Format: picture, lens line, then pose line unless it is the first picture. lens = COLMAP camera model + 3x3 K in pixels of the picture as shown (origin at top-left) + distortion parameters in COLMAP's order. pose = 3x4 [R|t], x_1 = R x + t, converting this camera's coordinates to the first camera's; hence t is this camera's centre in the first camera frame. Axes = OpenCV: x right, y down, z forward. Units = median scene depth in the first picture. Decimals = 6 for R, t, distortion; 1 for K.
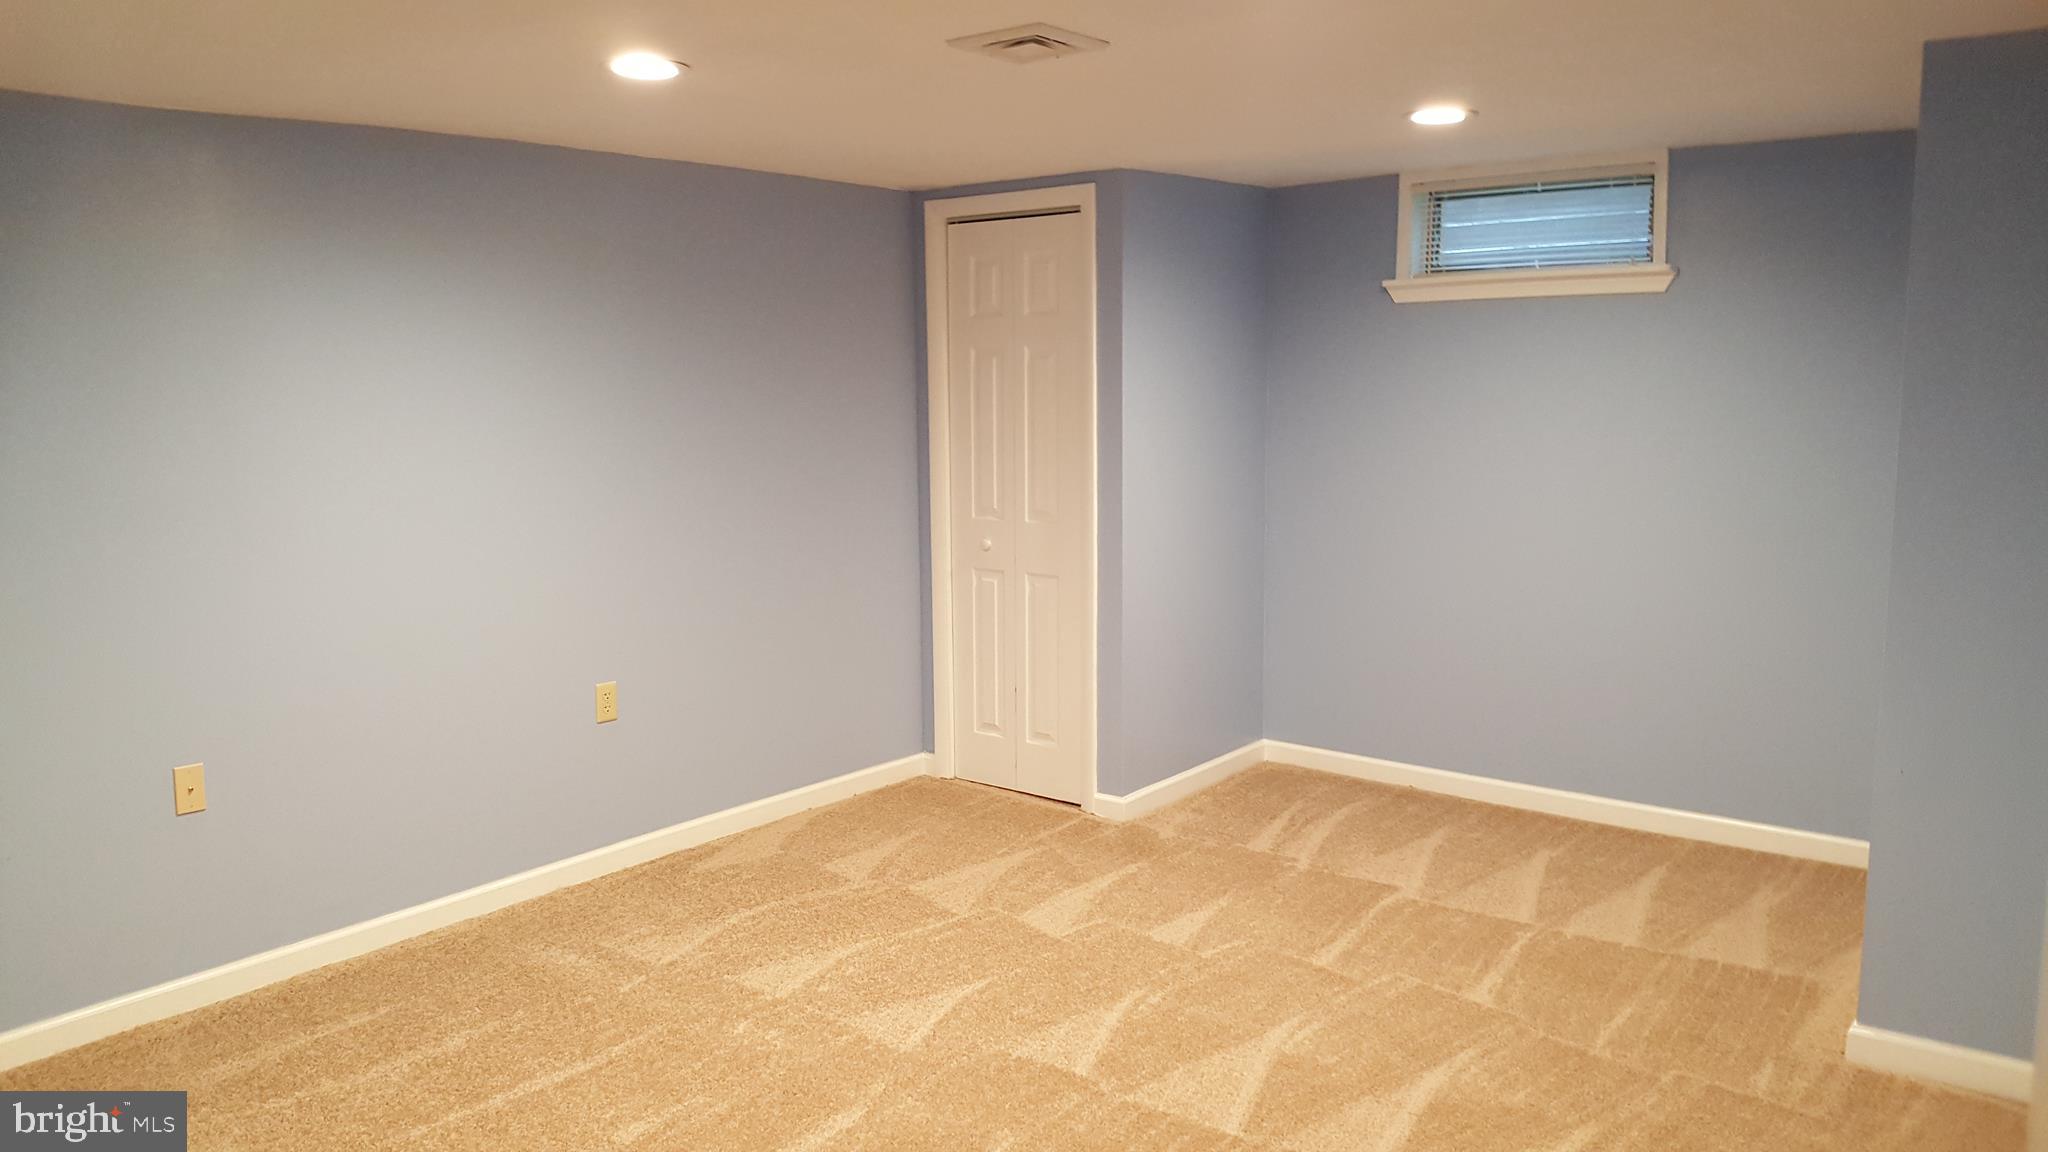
lens RADIAL K [[1530.7, 0, 1020.9], [0, 1530.7, 581.9], [0, 0, 1]] dist [0.042753, -0.114024]
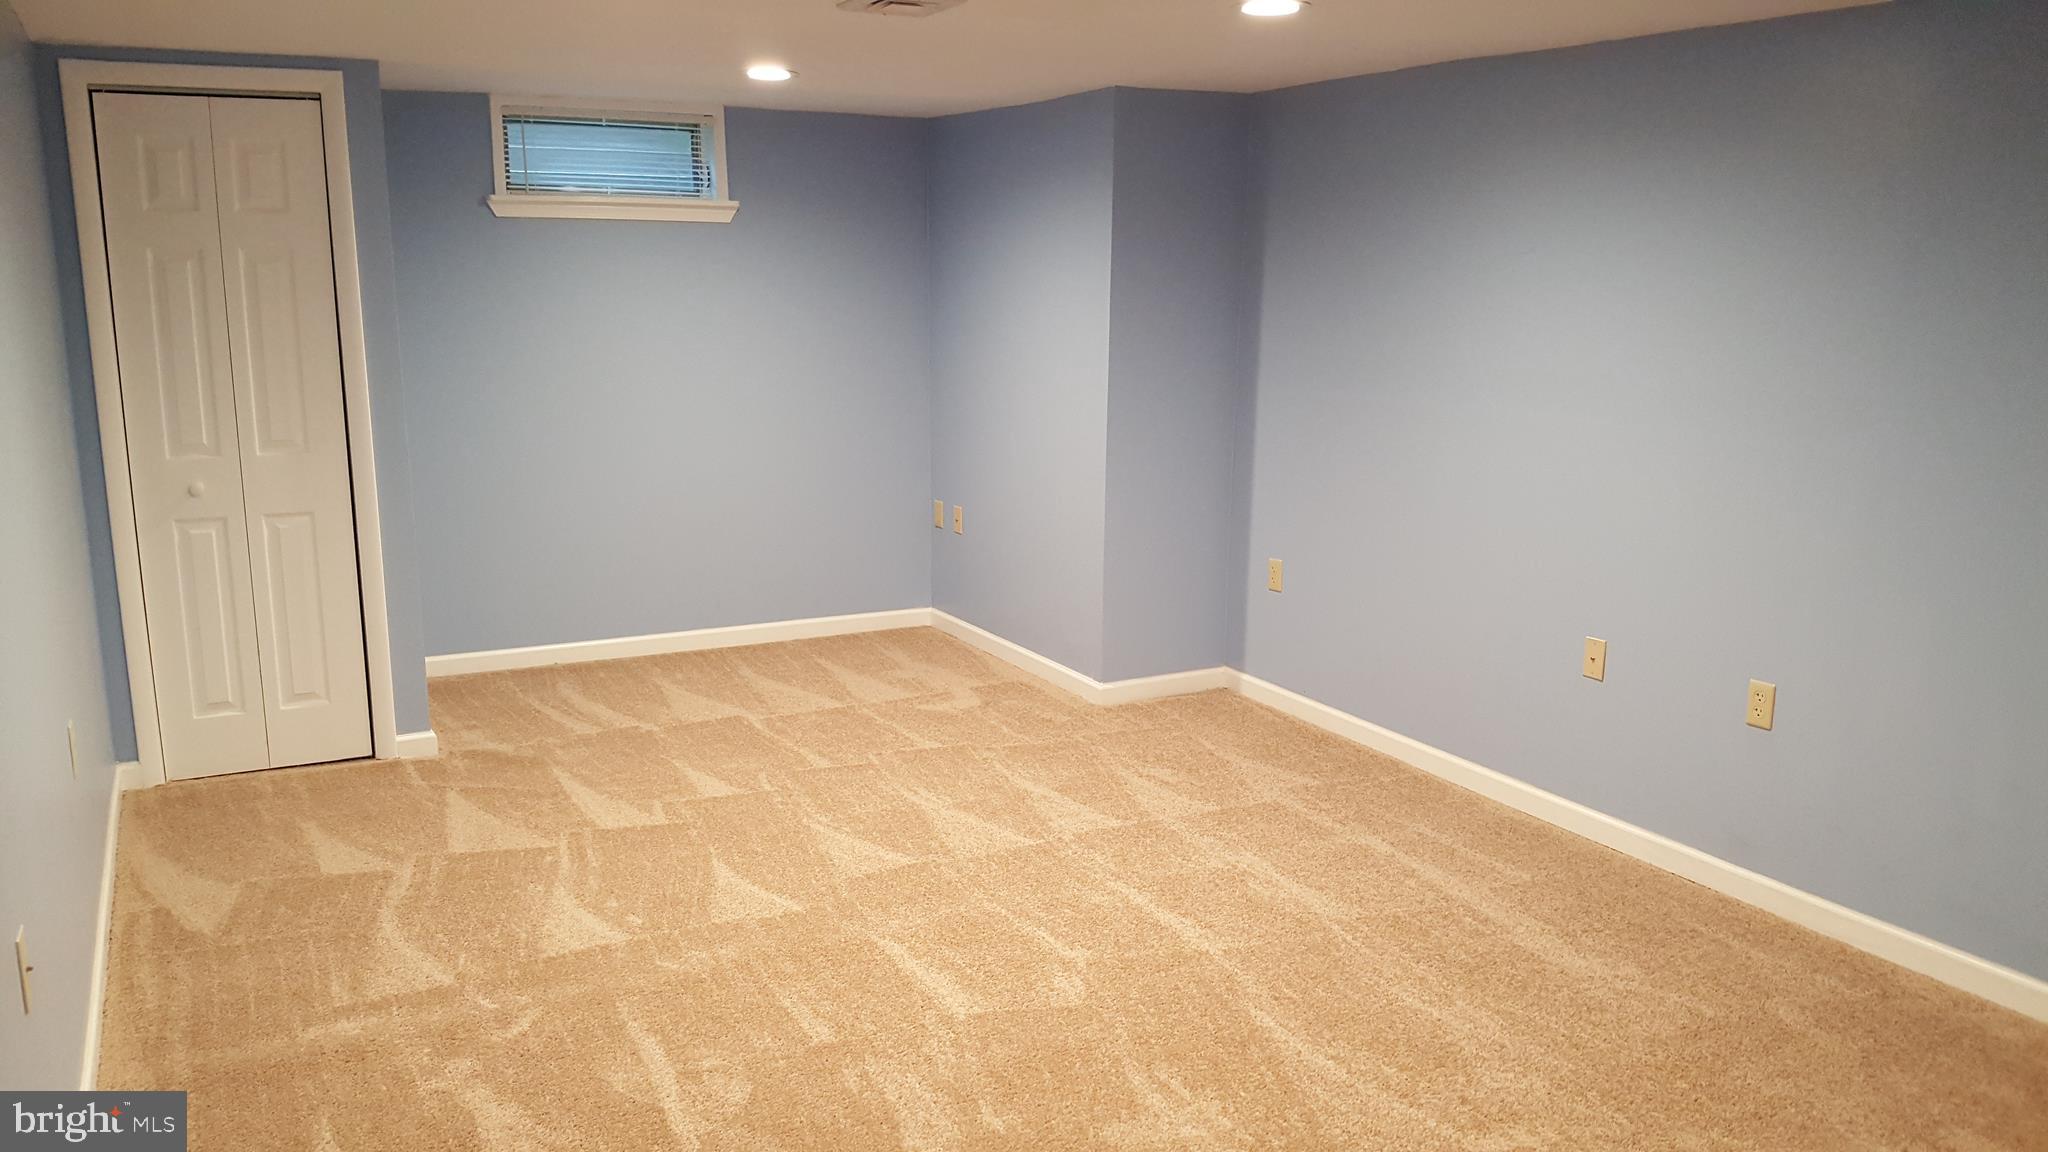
lens RADIAL K [[1530.7, 0, 1027.7], [0, 1530.7, 570.4], [0, 0, 1]] dist [0.042753, -0.114024]
pose [[0.371496, -0.163331, 0.913955, -0.684048], [0.119755, 0.984611, 0.127281, -0.036001], [-0.920679, 0.062166, 0.385338, 0.295364]]
